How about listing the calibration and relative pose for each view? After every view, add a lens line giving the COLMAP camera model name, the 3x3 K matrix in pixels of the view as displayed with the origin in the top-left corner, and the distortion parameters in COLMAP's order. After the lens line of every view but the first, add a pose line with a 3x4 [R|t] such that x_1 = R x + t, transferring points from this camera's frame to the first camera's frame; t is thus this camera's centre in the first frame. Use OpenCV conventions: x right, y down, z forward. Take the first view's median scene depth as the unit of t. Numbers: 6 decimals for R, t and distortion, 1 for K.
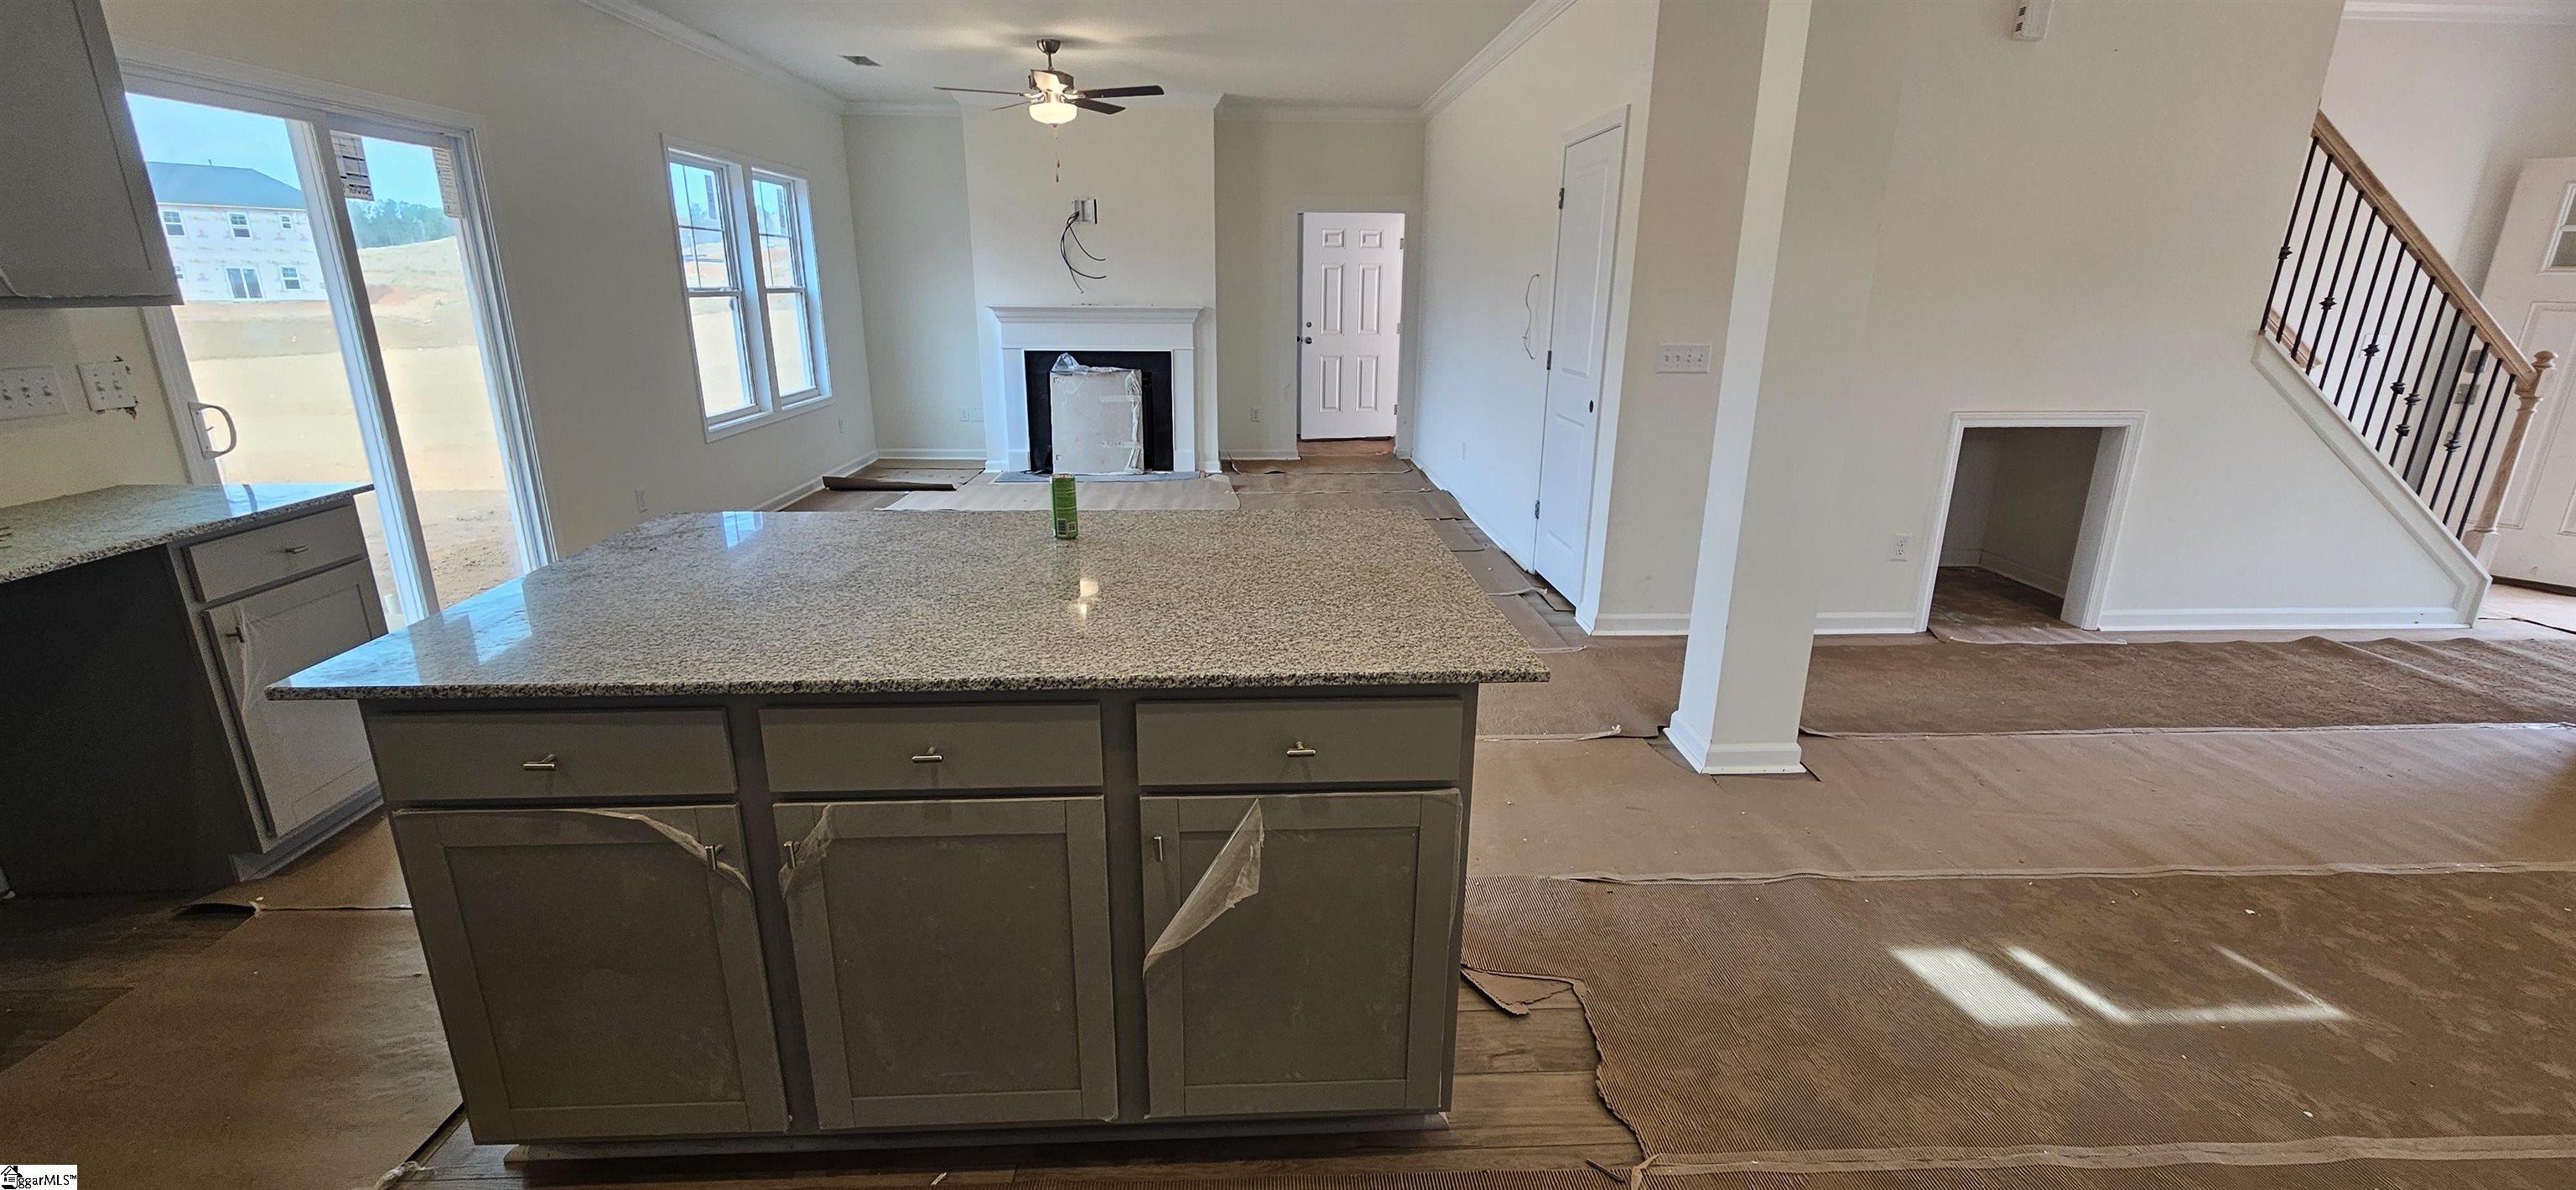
lens RADIAL K [[1055.0, 0, 1287.1], [0, 1055.0, 602.6], [0, 0, 1]] dist [-0.000159, -0.001084]
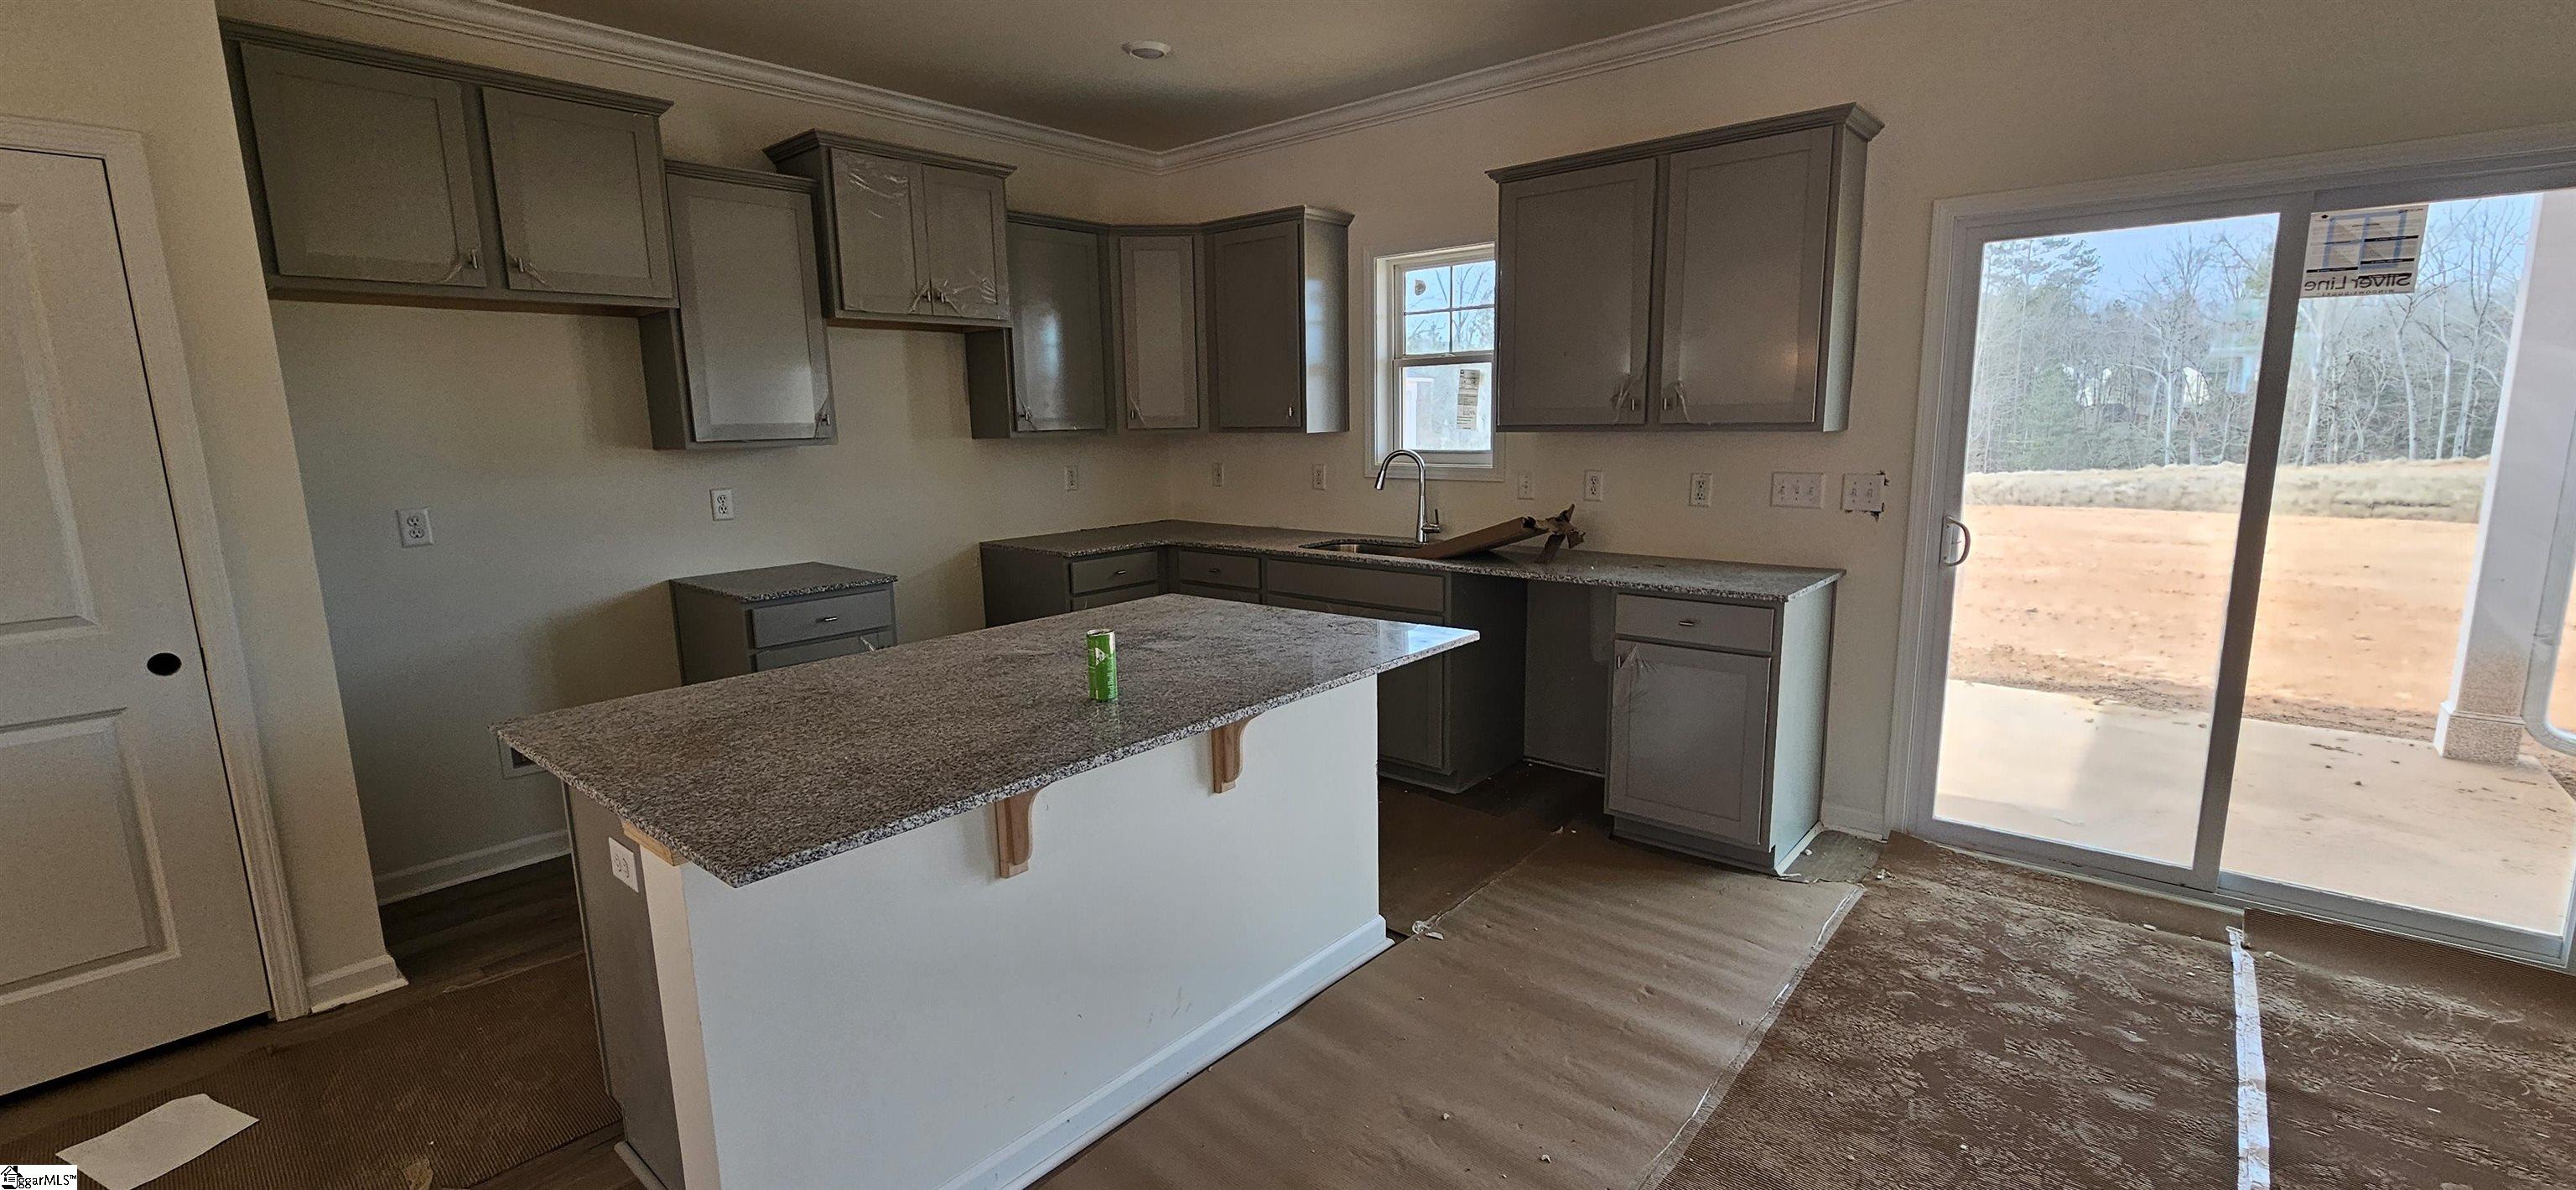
lens RADIAL K [[1055.0, 0, 1292.0], [0, 1055.0, 608.5], [0, 0, 1]] dist [-0.000159, -0.001084]
pose [[-0.690689, 0.137768, -0.709907, 0.178837], [-0.194634, 0.910045, 0.365972, -0.282986], [0.696467, 0.390945, -0.601744, 0.929286]]
